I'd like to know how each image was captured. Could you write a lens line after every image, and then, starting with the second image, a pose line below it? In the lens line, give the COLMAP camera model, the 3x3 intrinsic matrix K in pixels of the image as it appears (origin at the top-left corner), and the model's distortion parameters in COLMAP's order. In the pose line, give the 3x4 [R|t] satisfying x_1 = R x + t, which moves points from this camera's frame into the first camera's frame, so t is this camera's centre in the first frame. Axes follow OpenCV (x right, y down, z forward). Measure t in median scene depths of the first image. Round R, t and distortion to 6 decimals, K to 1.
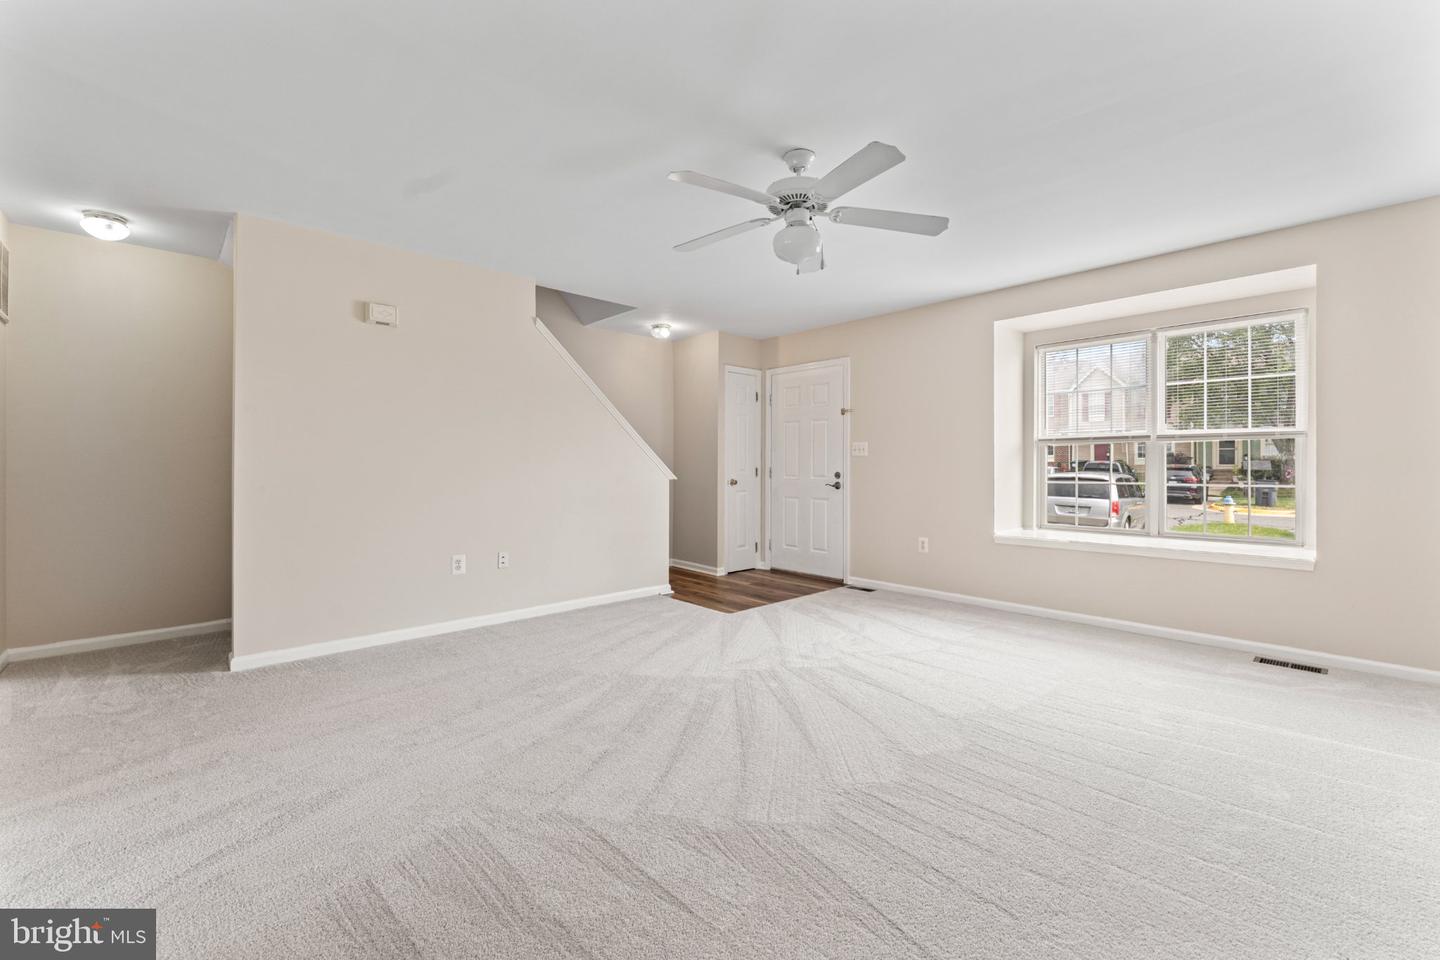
lens RADIAL K [[590.5, 0, 726.9], [0, 590.5, 469.1], [0, 0, 1]] dist [0.002029, -0.000366]
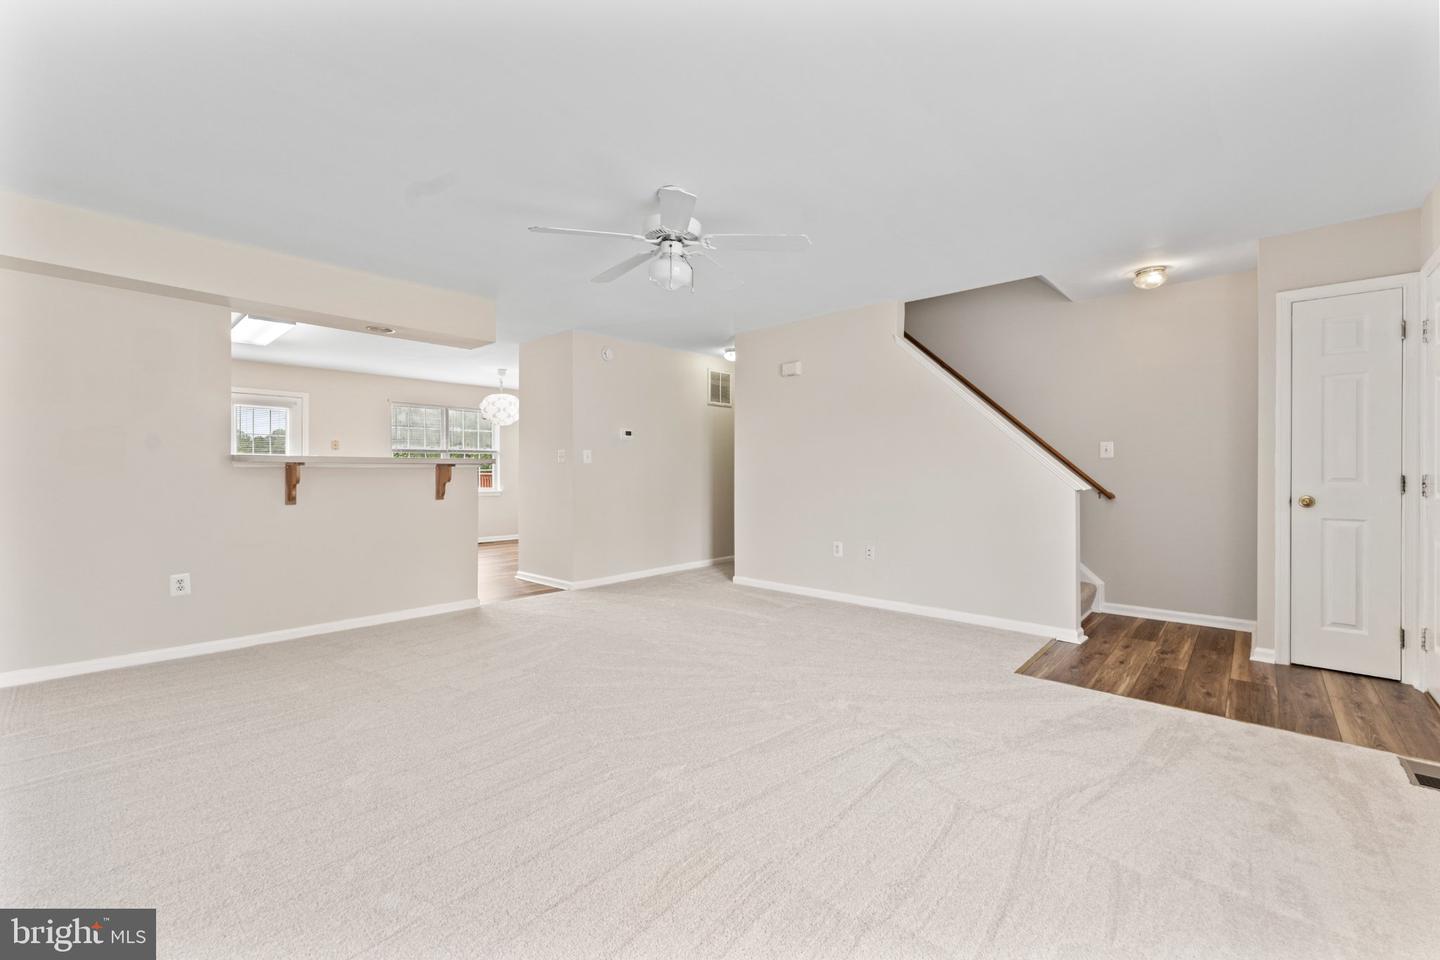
lens RADIAL K [[590.5, 0, 728.9], [0, 590.5, 474.8], [0, 0, 1]] dist [0.002029, -0.000366]
pose [[0.092642, 0.004642, -0.995689, 0.627371], [-0.003847, 0.999983, 0.004304, -0.002636], [0.995692, 0.003432, 0.092659, 0.512829]]
